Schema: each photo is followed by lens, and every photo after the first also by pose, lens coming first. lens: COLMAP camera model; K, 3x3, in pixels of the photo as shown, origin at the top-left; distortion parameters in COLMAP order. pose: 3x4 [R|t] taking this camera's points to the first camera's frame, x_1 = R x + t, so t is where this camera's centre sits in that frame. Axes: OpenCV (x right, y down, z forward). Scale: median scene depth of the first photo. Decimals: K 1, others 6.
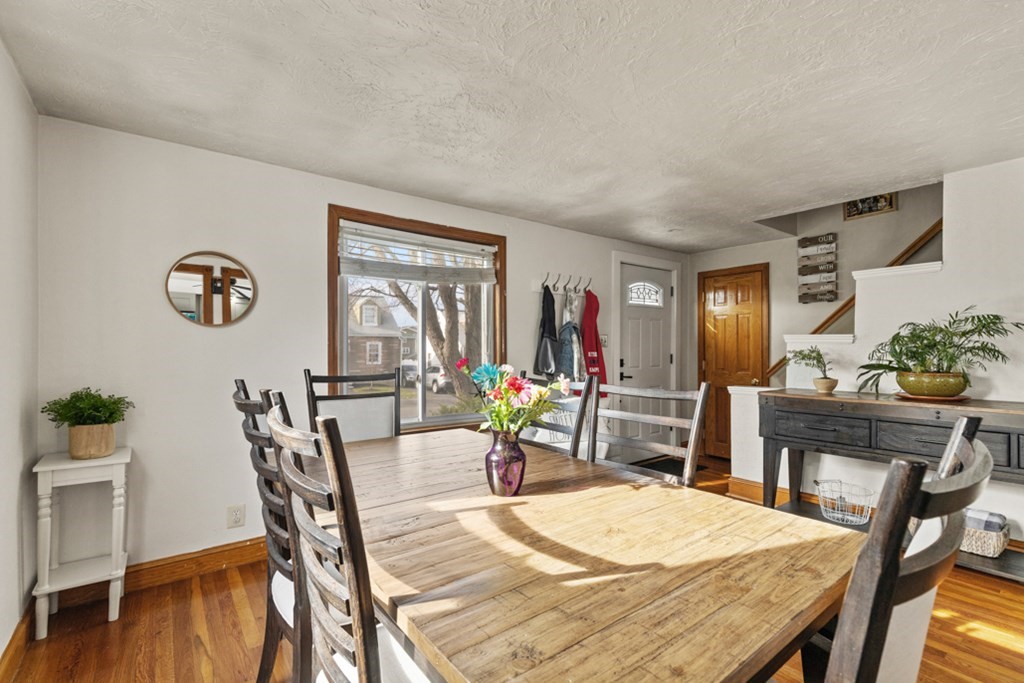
lens RADIAL K [[465.4, 0, 520.4], [0, 465.4, 351.1], [0, 0, 1]] dist [0.005613, -0.000620]
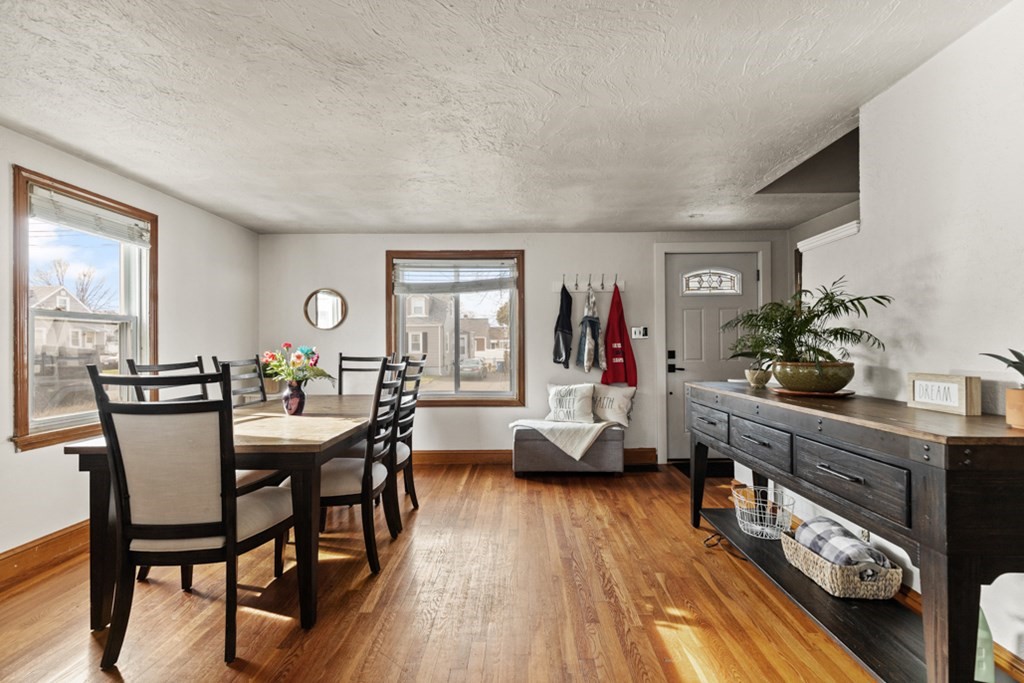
lens RADIAL K [[465.4, 0, 515.6], [0, 465.4, 340.3], [0, 0, 1]] dist [0.005613, -0.000620]
pose [[0.781467, -0.013656, -0.623798, 0.715477], [0.002570, 0.999822, -0.018669, 0.015732], [0.623942, 0.012986, 0.781363, 0.029522]]
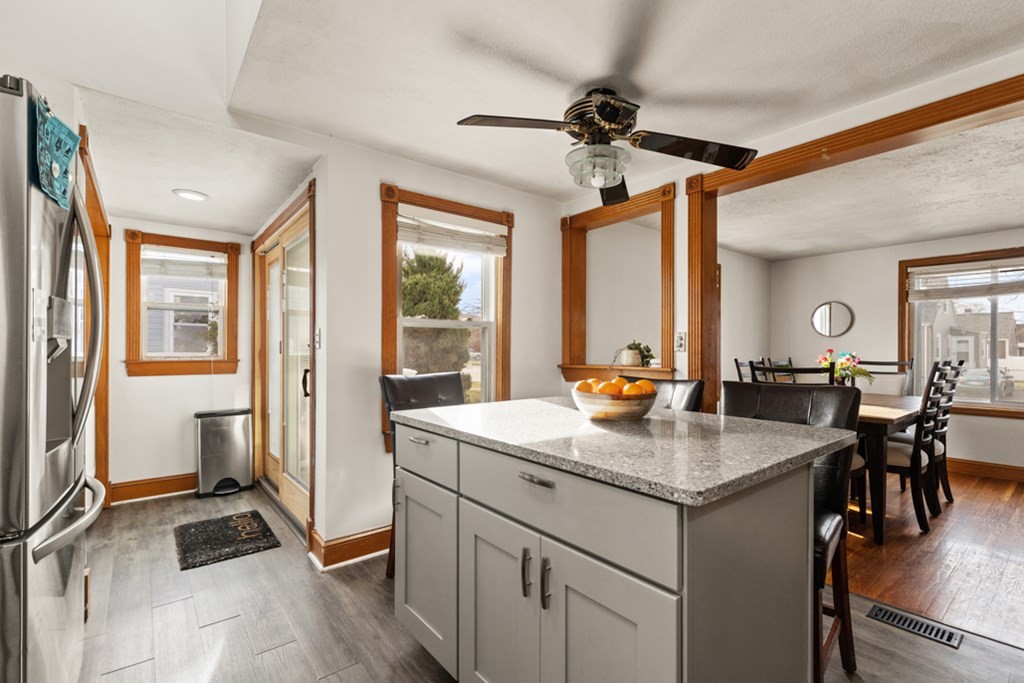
lens RADIAL K [[465.4, 0, 518.7], [0, 465.4, 351.8], [0, 0, 1]] dist [0.005613, -0.000620]
pose [[0.026217, -0.001299, -0.999655, 0.953041], [-0.007595, 0.999970, -0.001498, 0.017204], [0.999627, 0.007632, 0.026207, -0.314567]]
